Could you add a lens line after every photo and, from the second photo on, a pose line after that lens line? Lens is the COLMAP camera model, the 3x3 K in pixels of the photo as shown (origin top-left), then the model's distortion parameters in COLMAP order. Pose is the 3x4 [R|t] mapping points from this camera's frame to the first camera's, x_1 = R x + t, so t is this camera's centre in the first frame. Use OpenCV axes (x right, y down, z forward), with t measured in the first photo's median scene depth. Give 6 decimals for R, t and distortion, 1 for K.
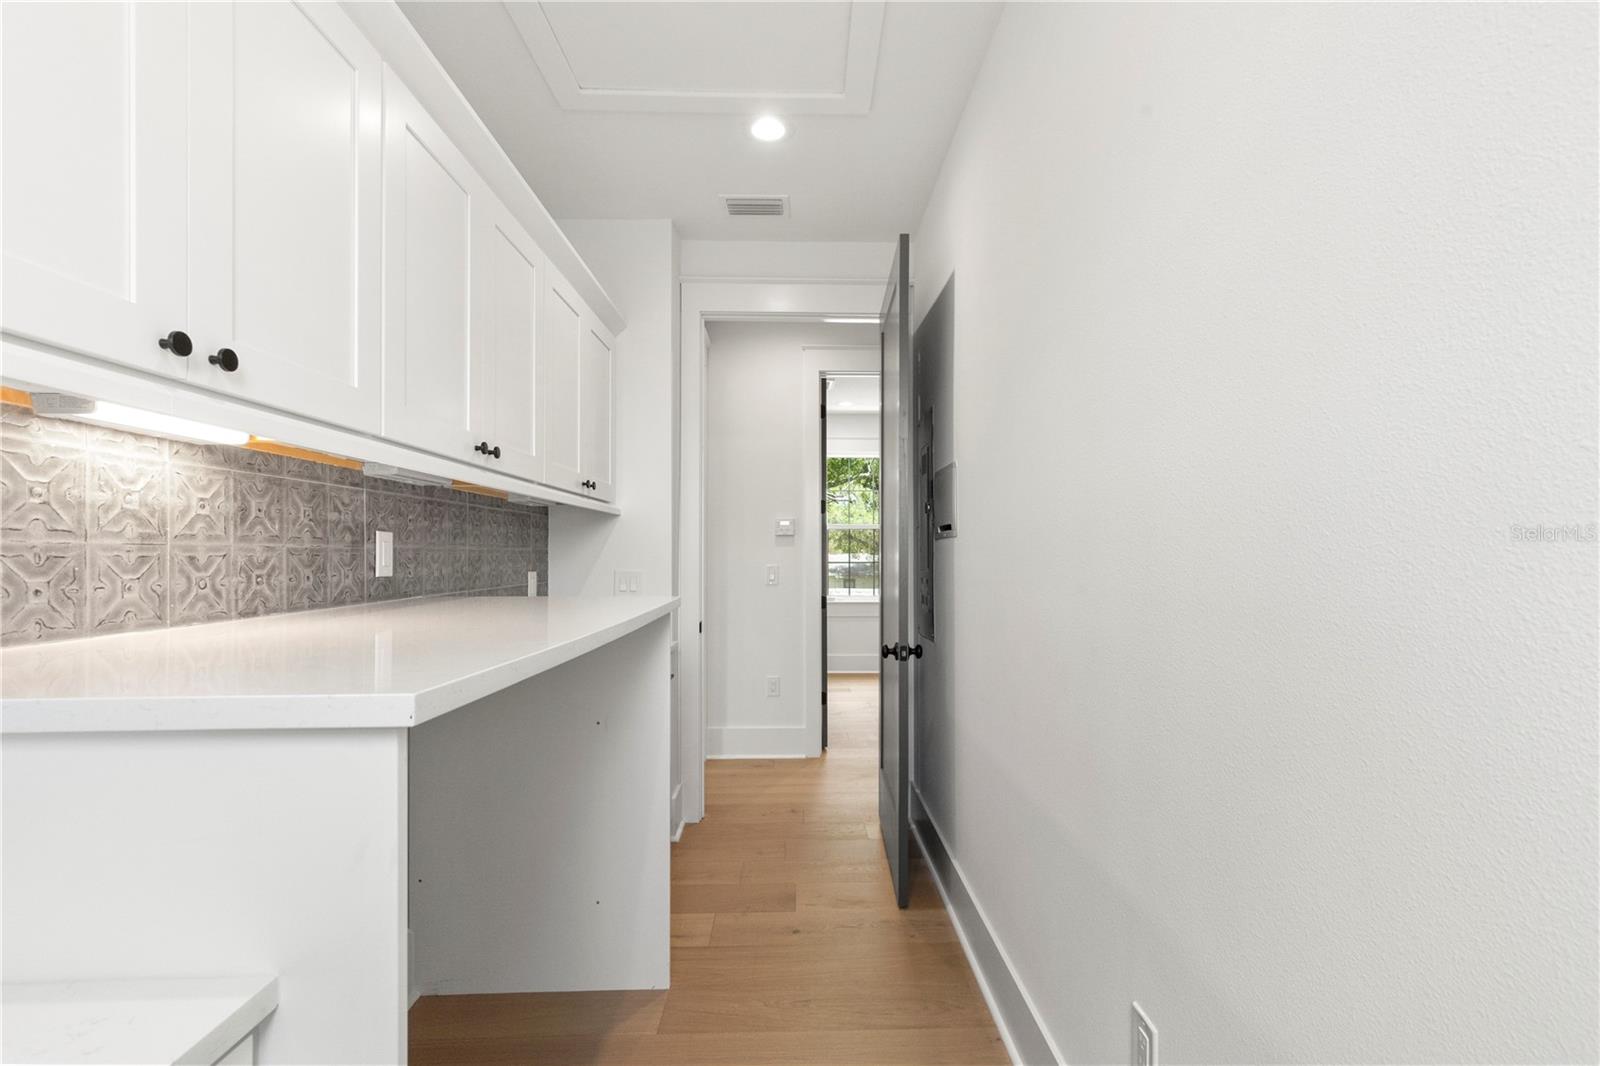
lens RADIAL K [[722.2, 0, 800.9], [0, 722.2, 575.5], [0, 0, 1]] dist [-0.000348, -0.000092]
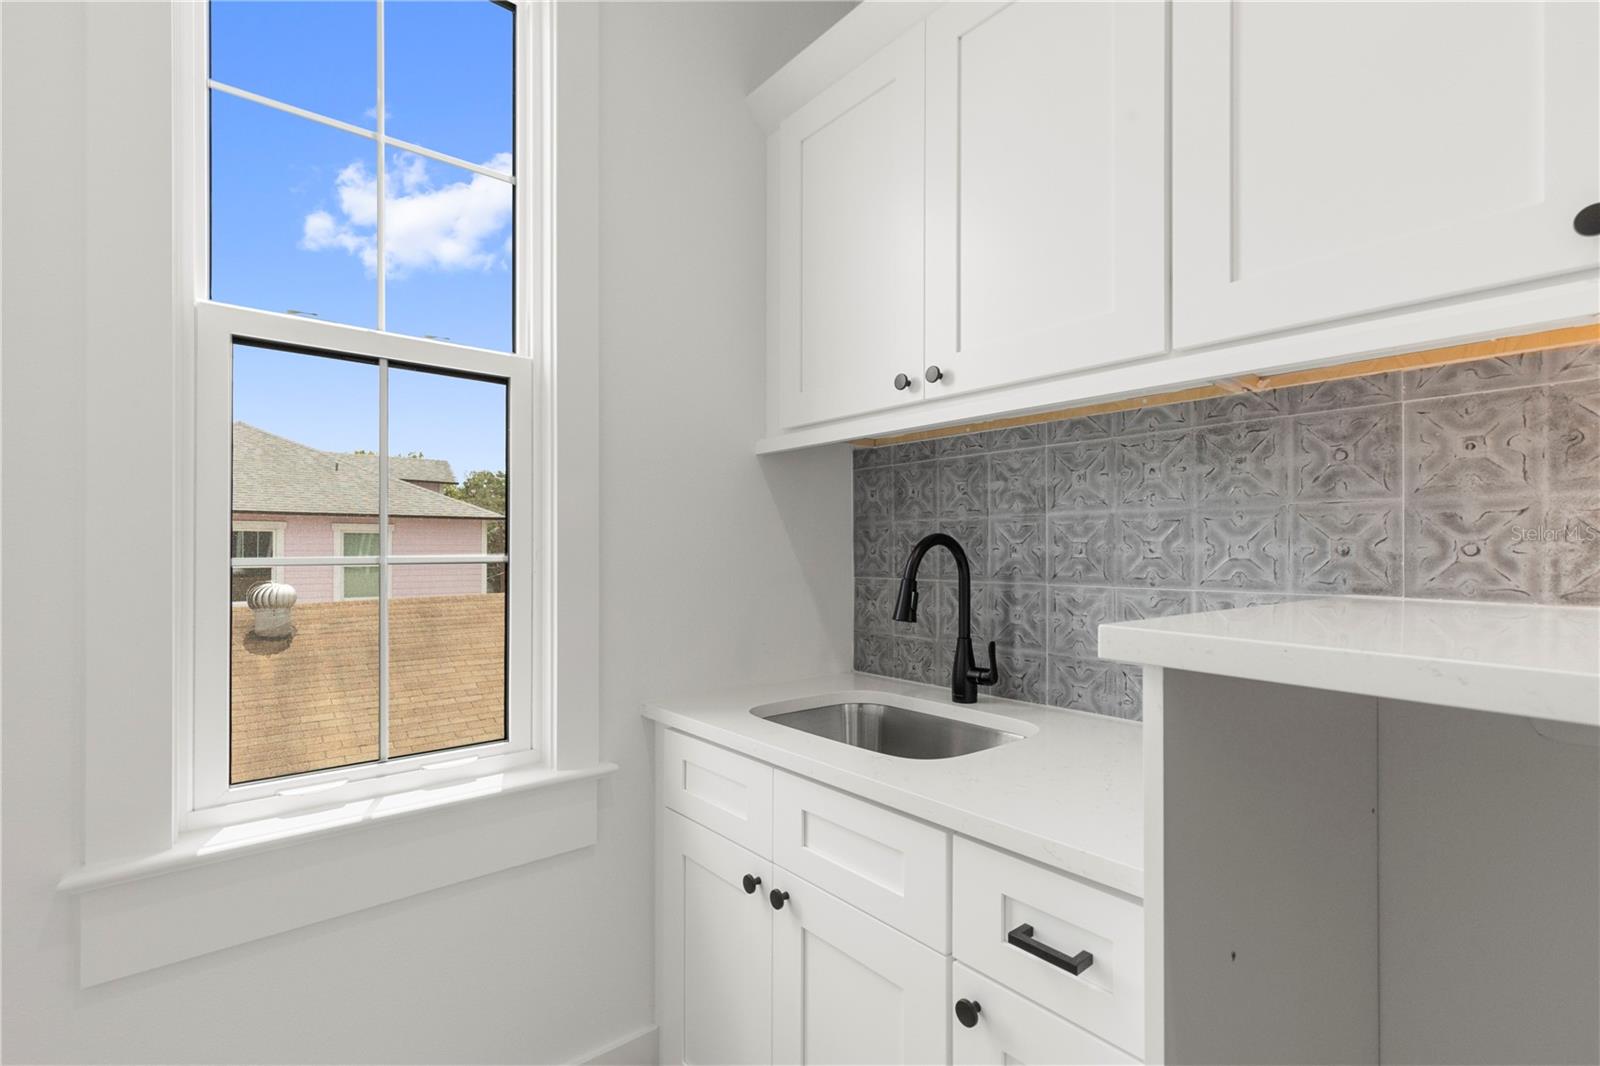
lens RADIAL K [[443.7, 0, 800.0], [0, 443.7, 533.0], [0, 0, 1]] dist [0.000176, 0.000011]
pose [[-0.613136, 0.023242, -0.789635, -0.030229], [0.007788, 0.999696, 0.023378, -0.035621], [0.789939, 0.008184, -0.613131, 1.153738]]
